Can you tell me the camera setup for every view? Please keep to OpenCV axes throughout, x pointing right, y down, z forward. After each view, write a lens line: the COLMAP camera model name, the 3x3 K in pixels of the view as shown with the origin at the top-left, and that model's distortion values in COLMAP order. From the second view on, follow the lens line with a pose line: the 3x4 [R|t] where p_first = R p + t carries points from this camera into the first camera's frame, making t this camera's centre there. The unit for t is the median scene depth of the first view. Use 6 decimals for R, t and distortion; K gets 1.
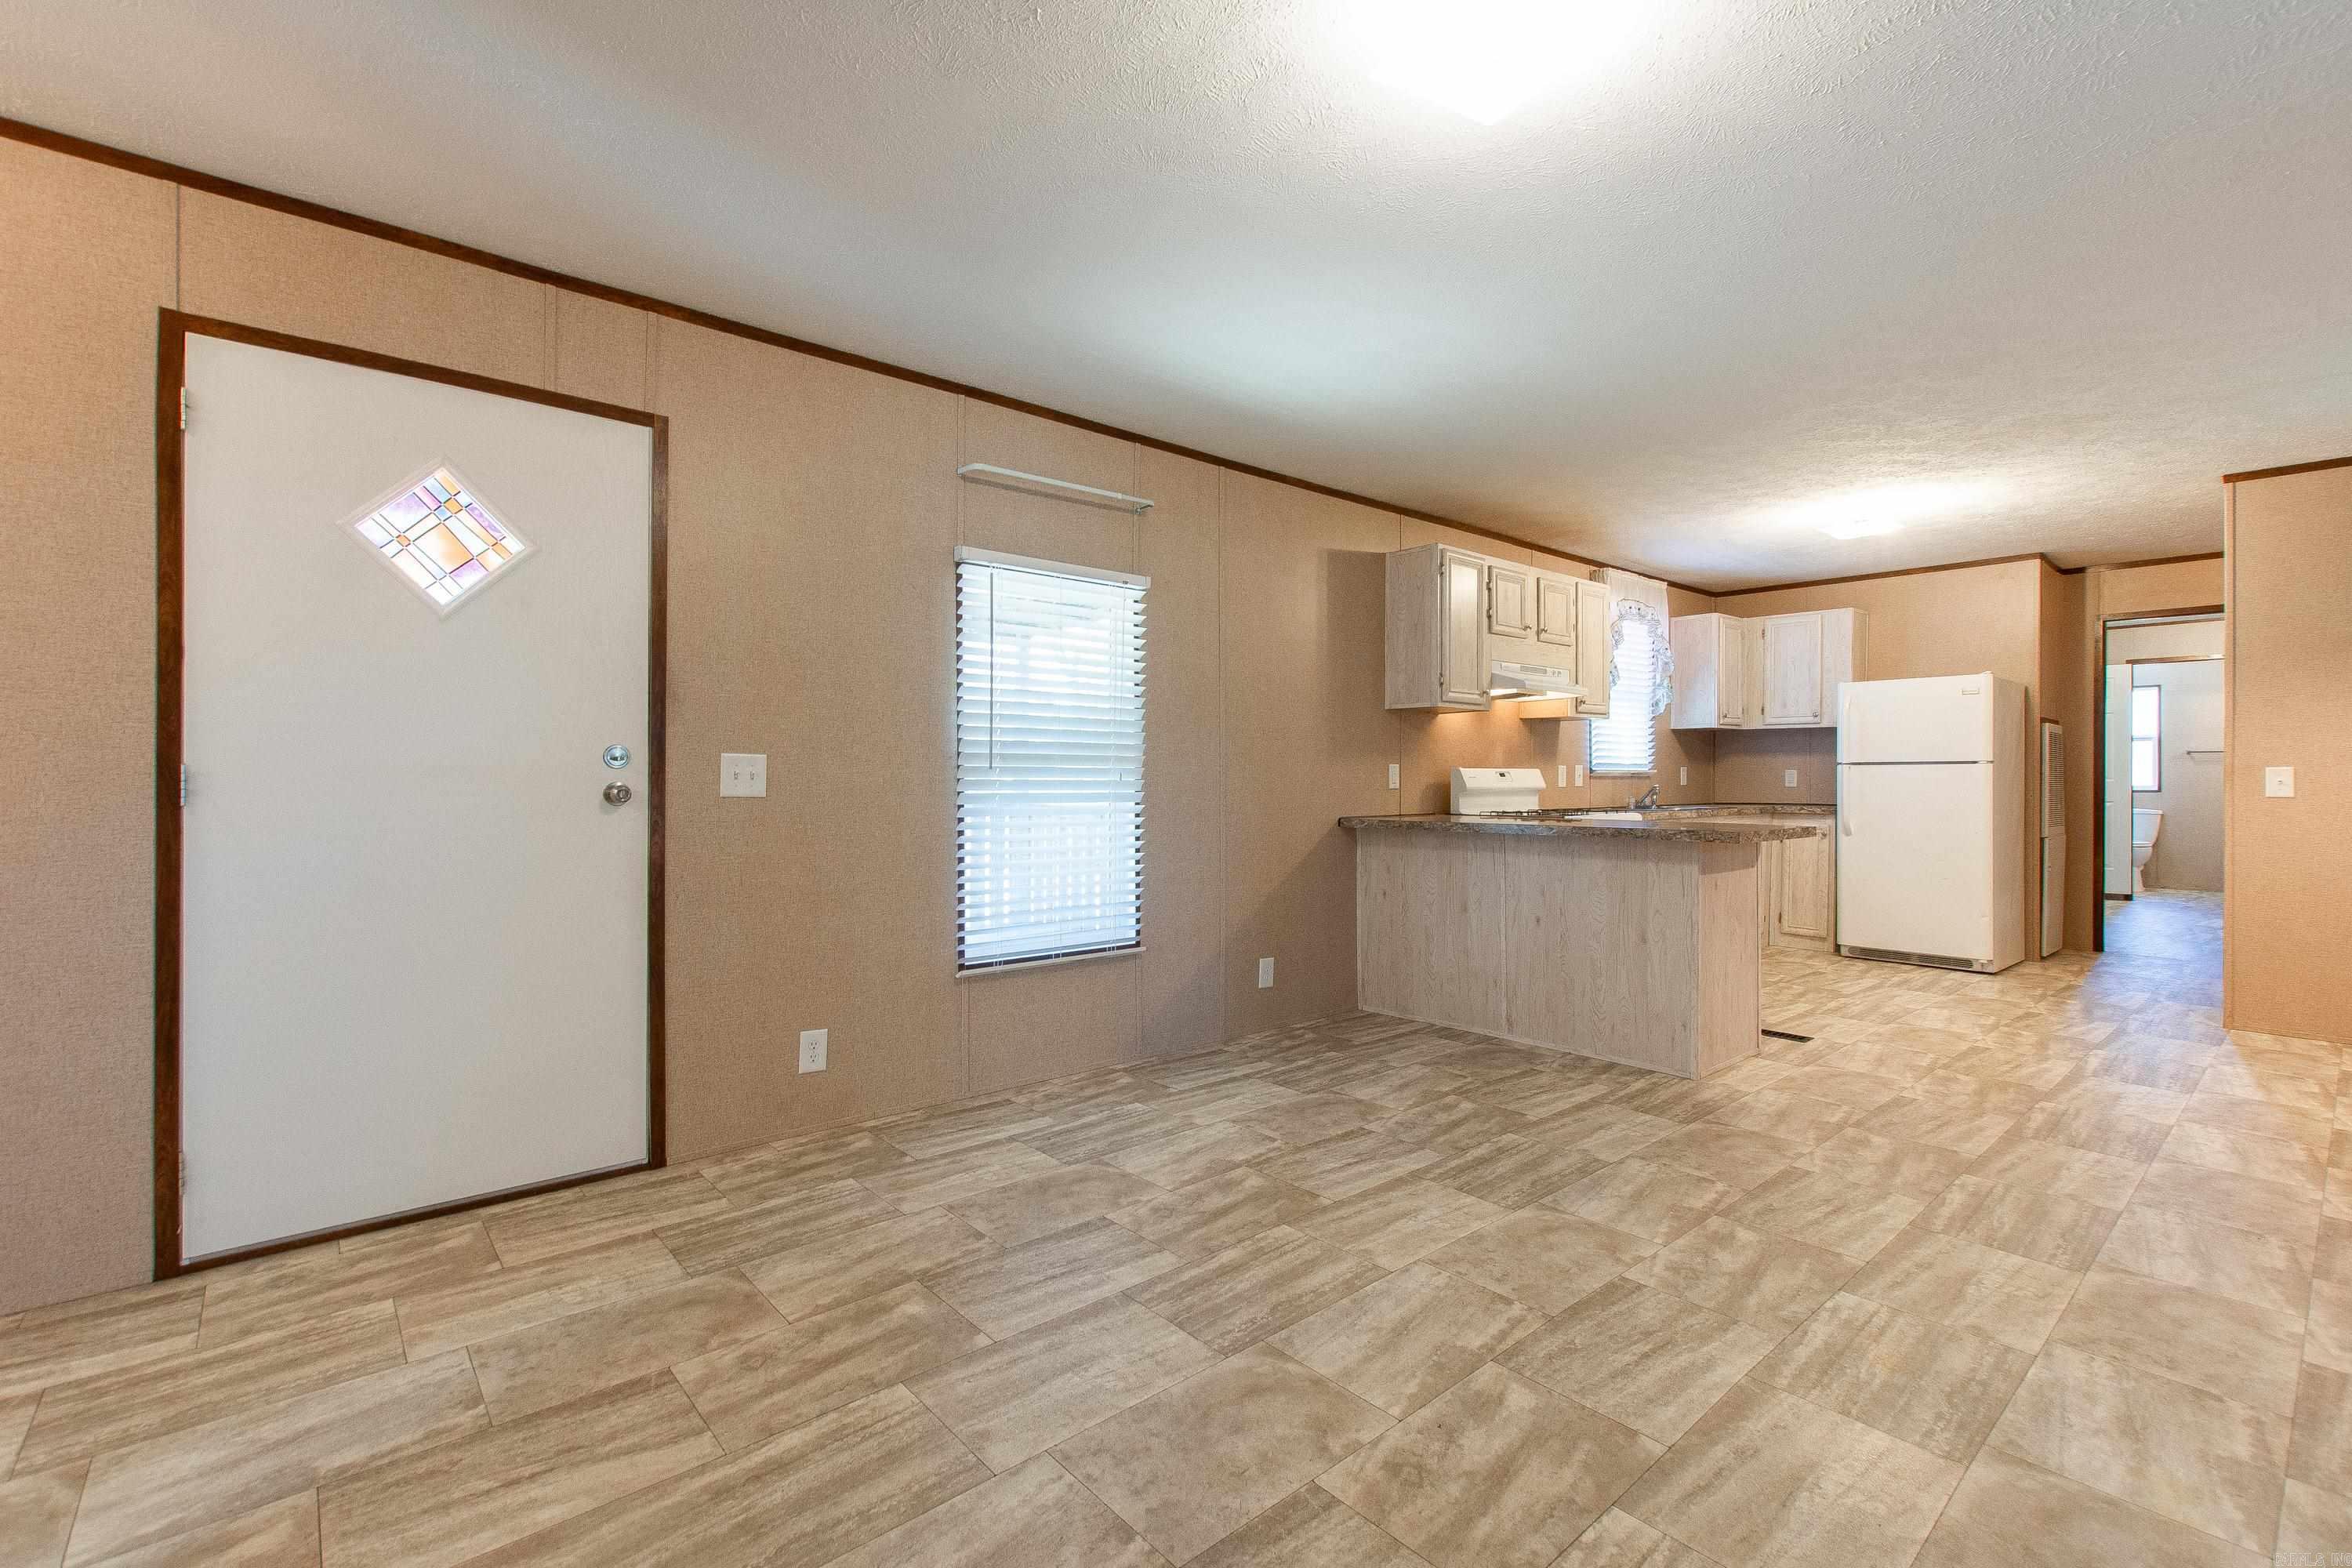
lens RADIAL K [[1018.8, 0, 1206.5], [0, 1018.8, 777.5], [0, 0, 1]] dist [0.004665, -0.002397]
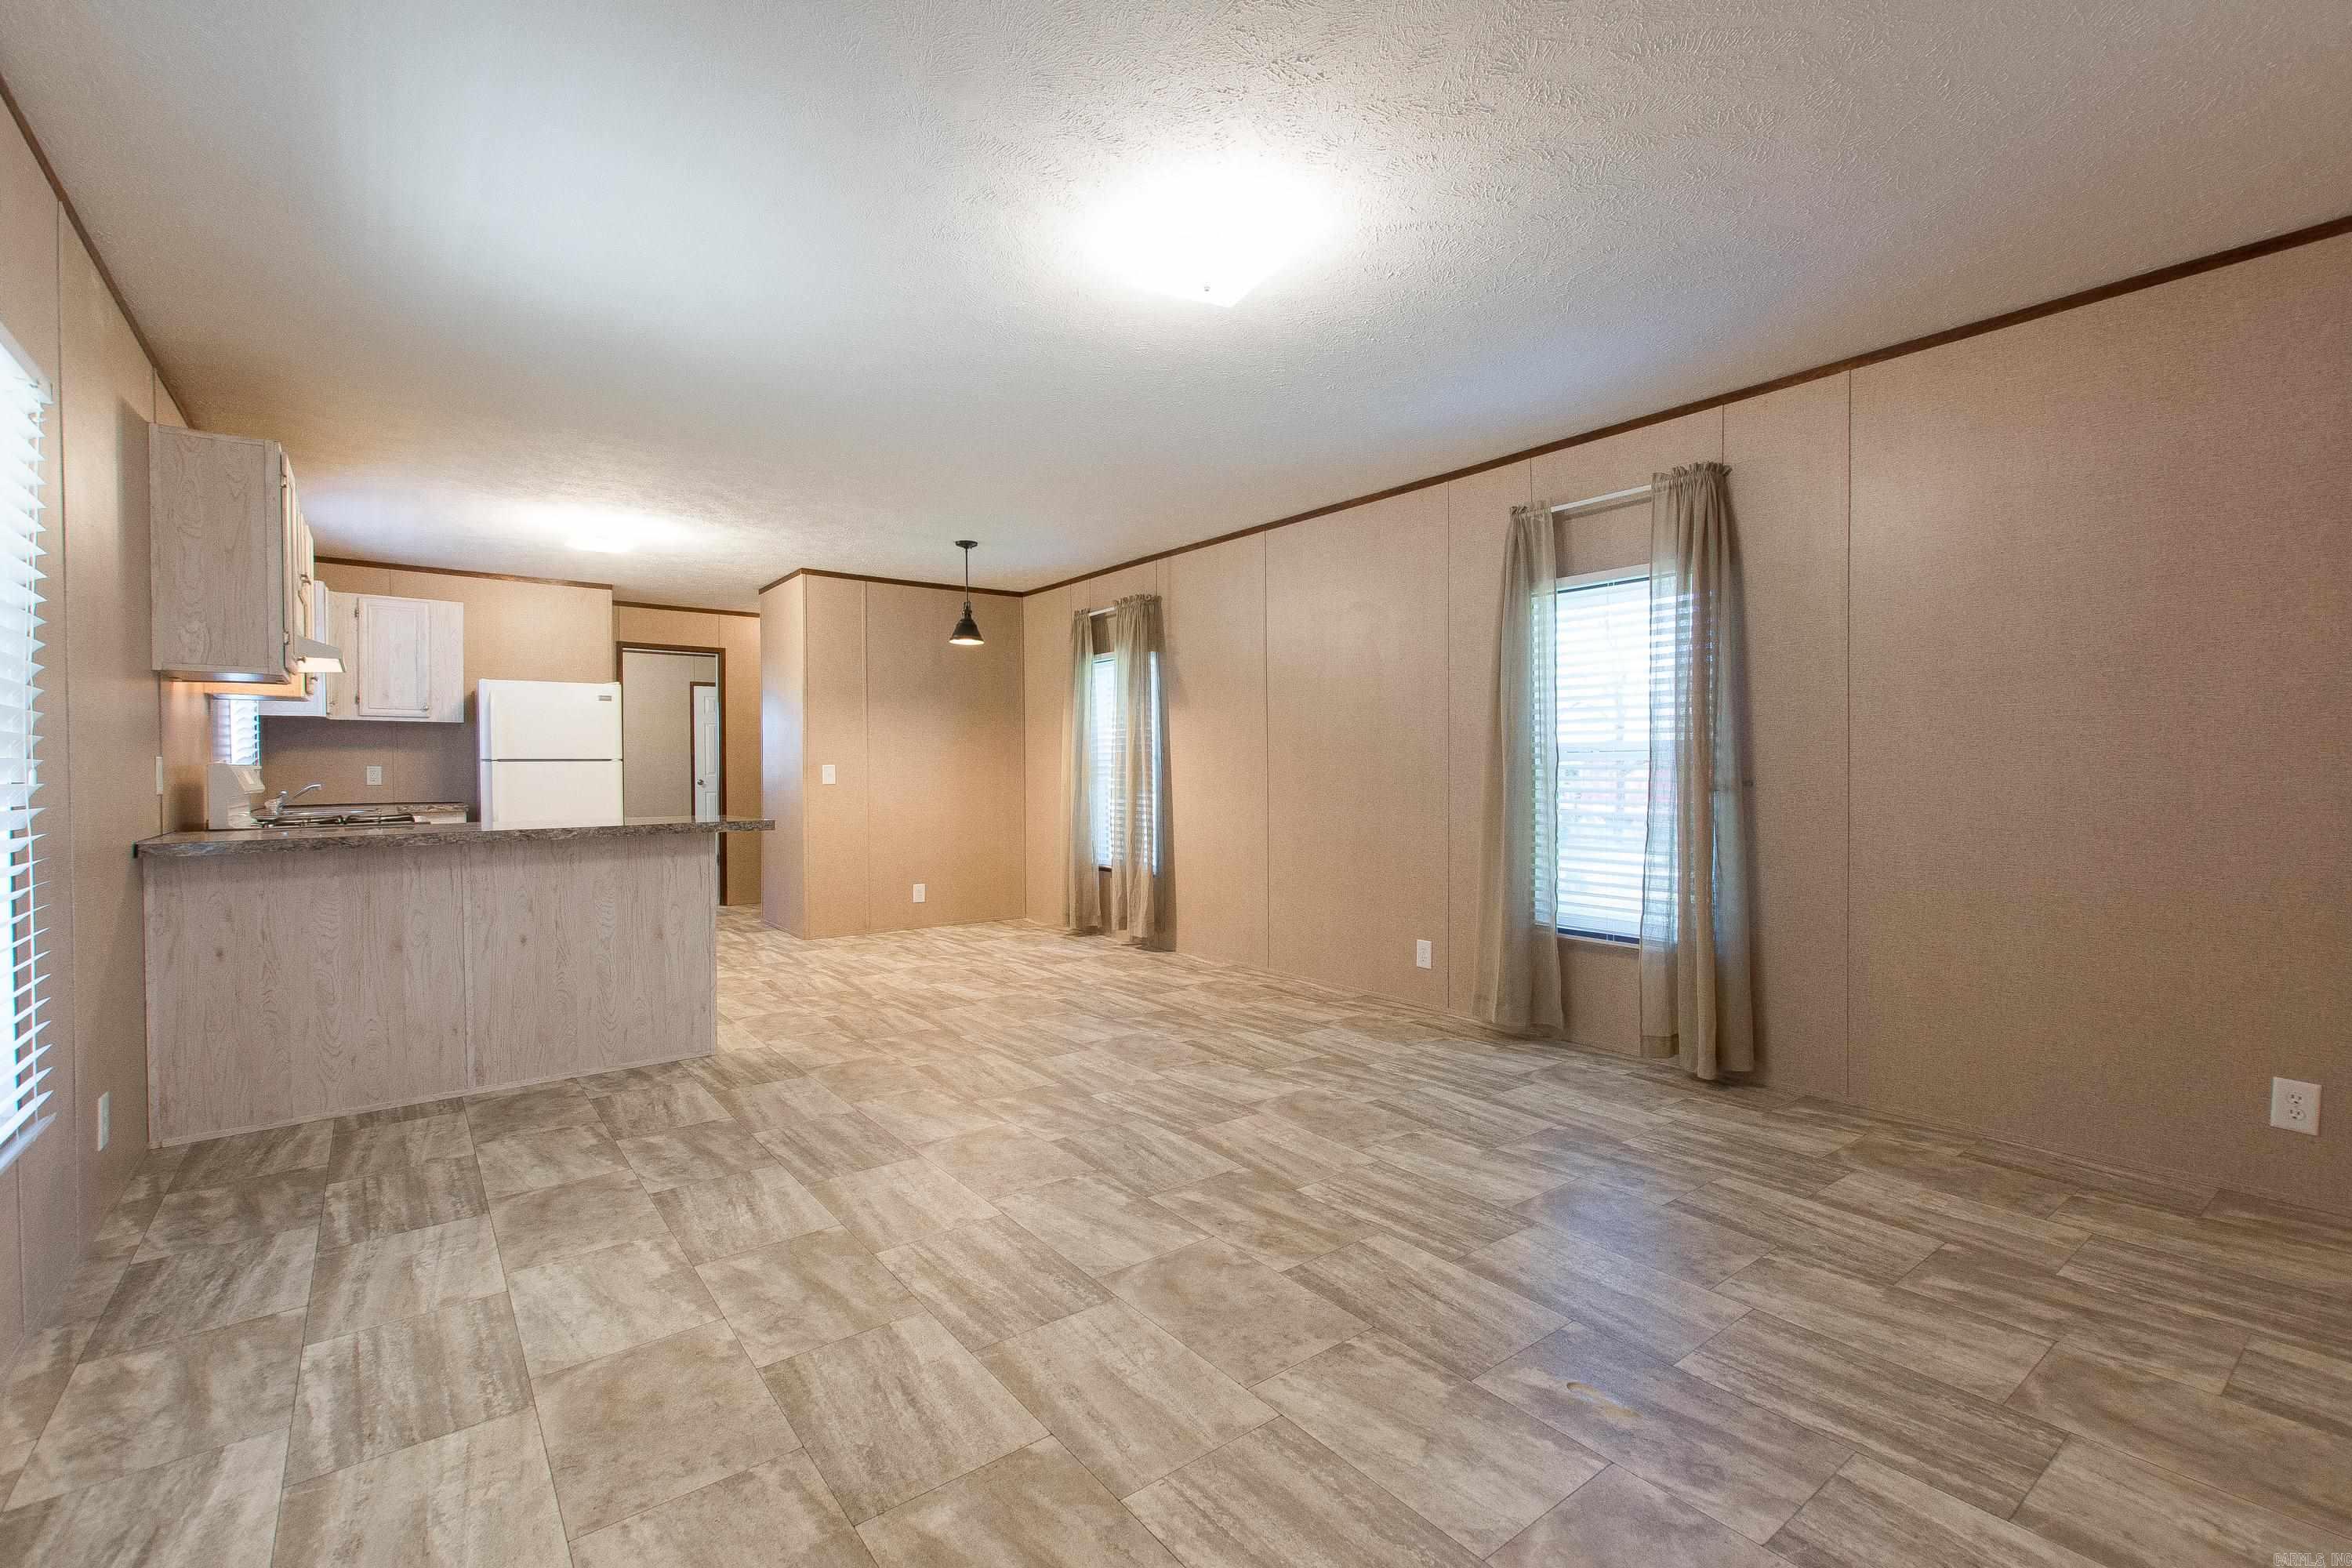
lens RADIAL K [[1018.8, 0, 1164.1], [0, 1018.8, 771.8], [0, 0, 1]] dist [0.004665, -0.002397]
pose [[0.092113, -0.002632, 0.995745, -0.511372], [0.008202, 0.999965, 0.001885, 0.001237], [-0.995715, 0.007994, 0.092132, 0.405599]]
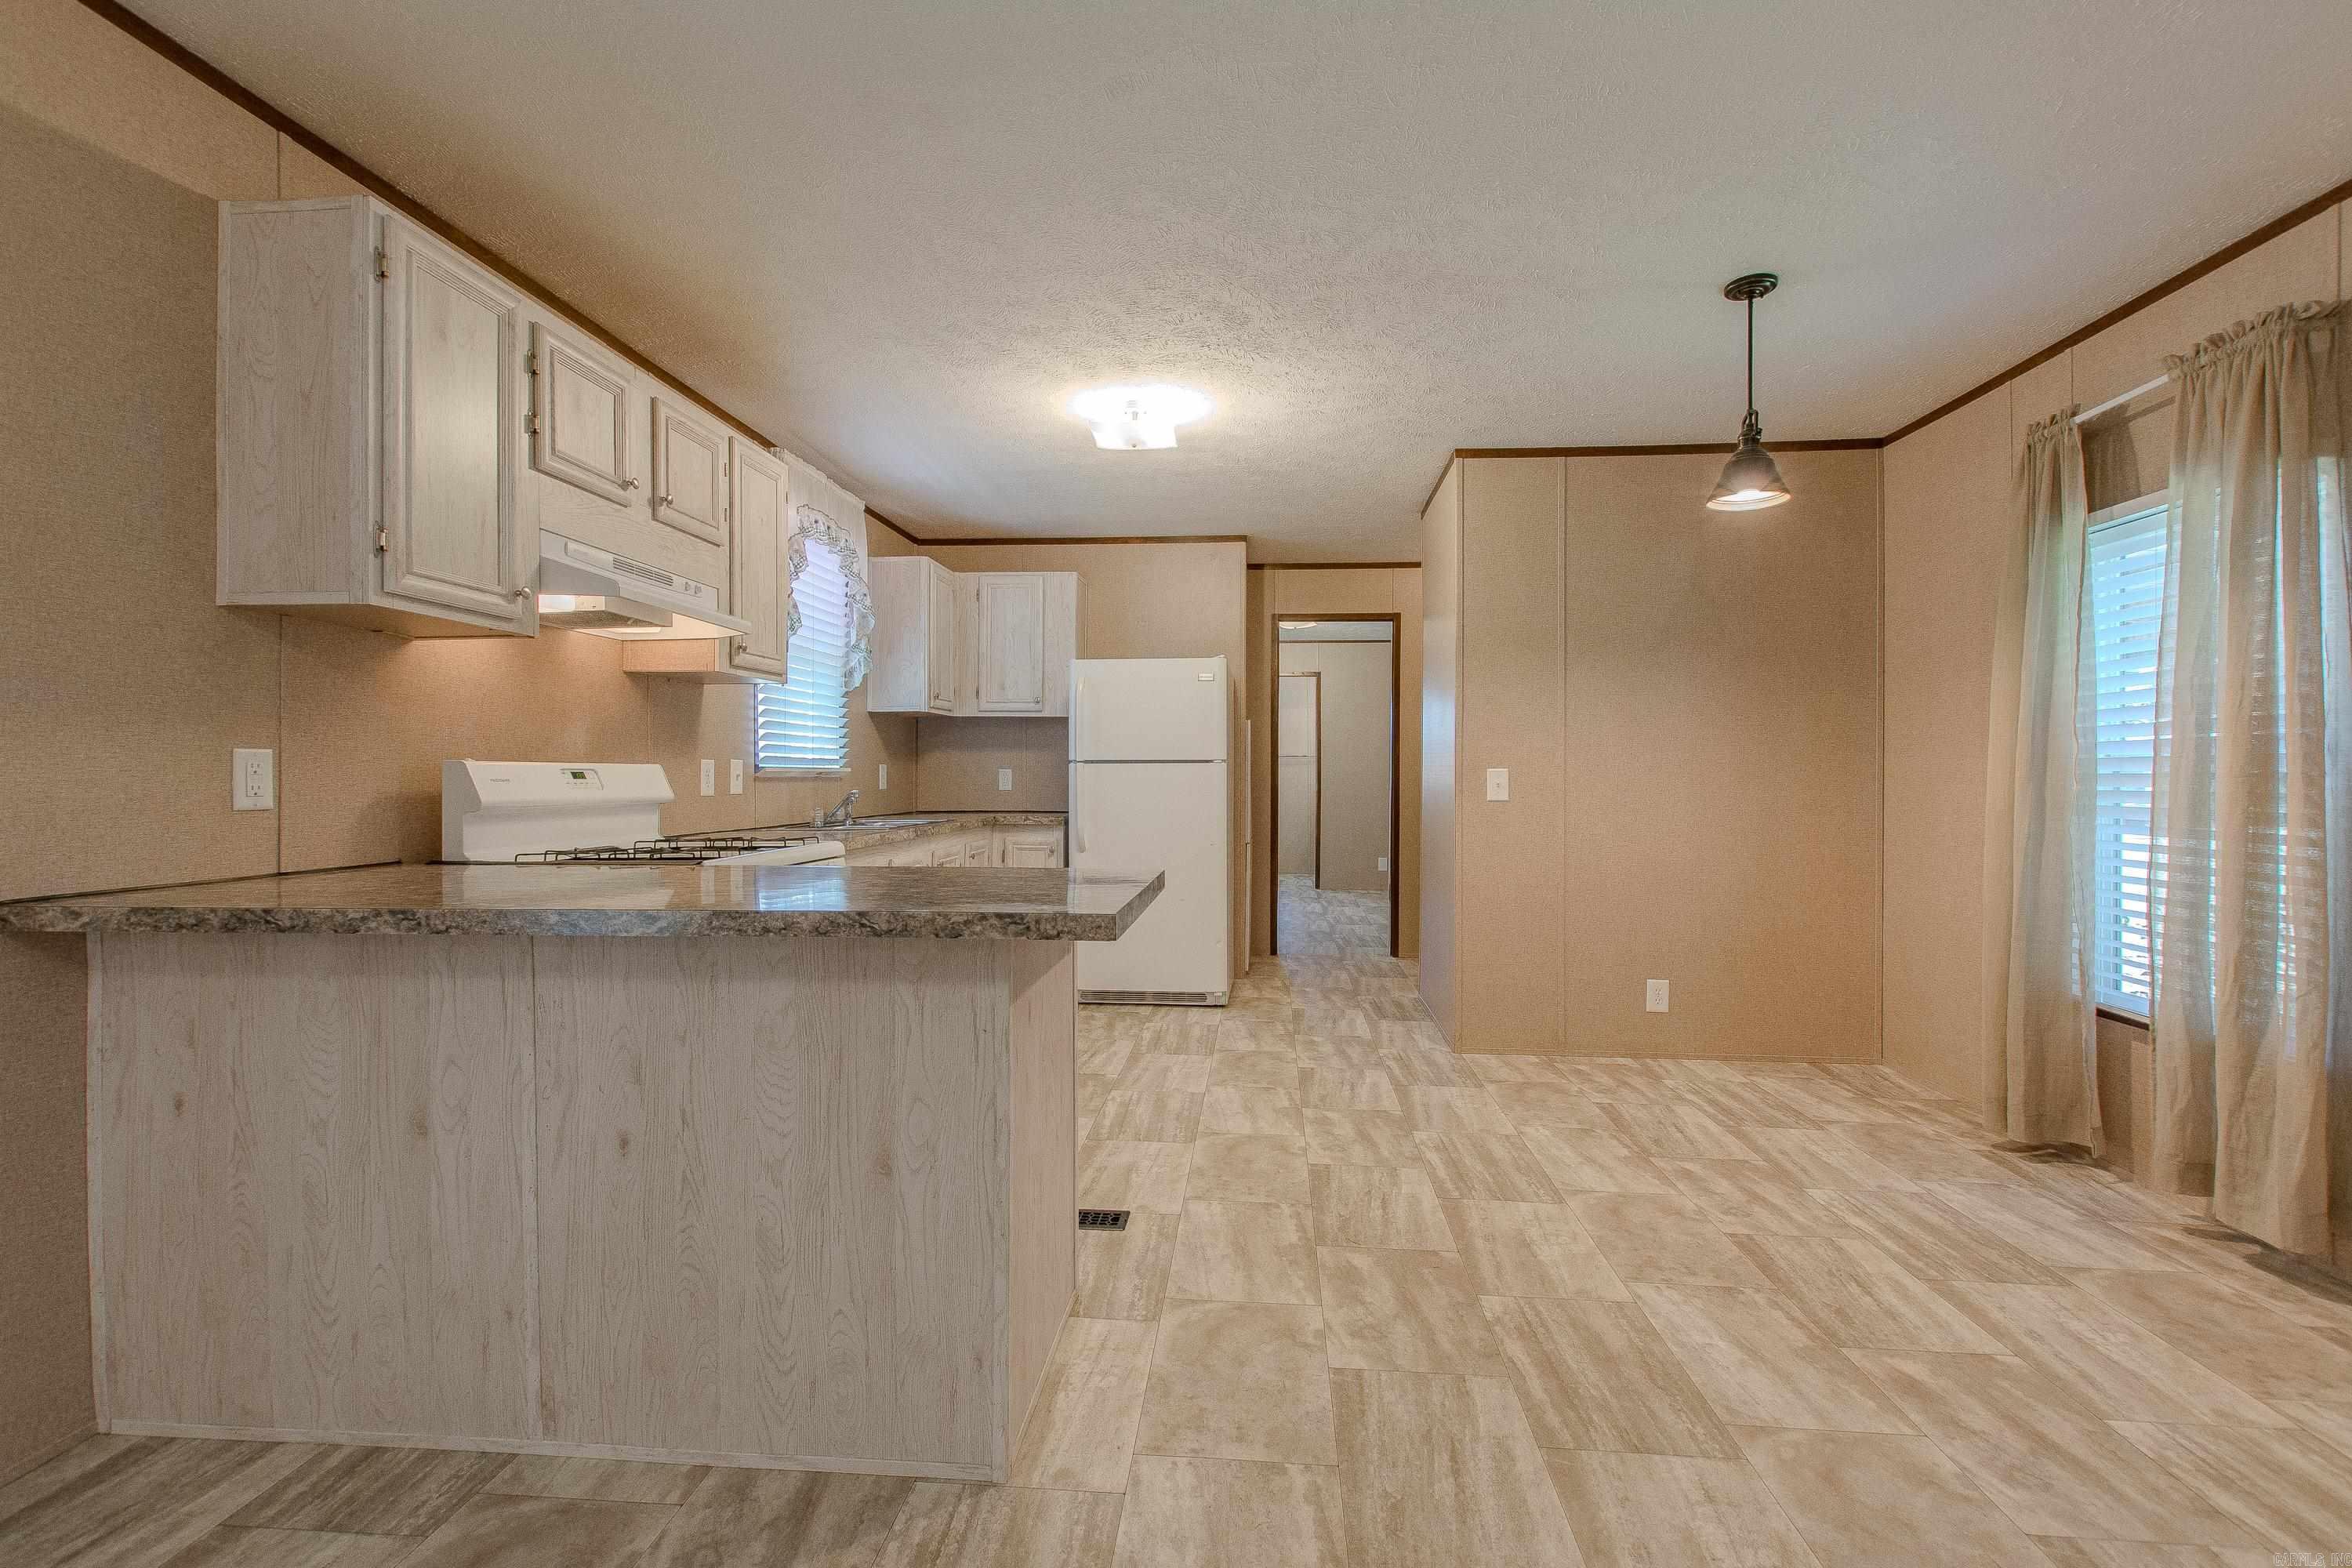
lens RADIAL K [[1018.8, 0, 1180.3], [0, 1018.8, 781.2], [0, 0, 1]] dist [0.004665, -0.002397]
pose [[0.726976, -0.002184, 0.686659, 0.223647], [-0.000277, 0.999994, 0.003474, -0.002061], [-0.686663, -0.002716, 0.726971, 0.598523]]
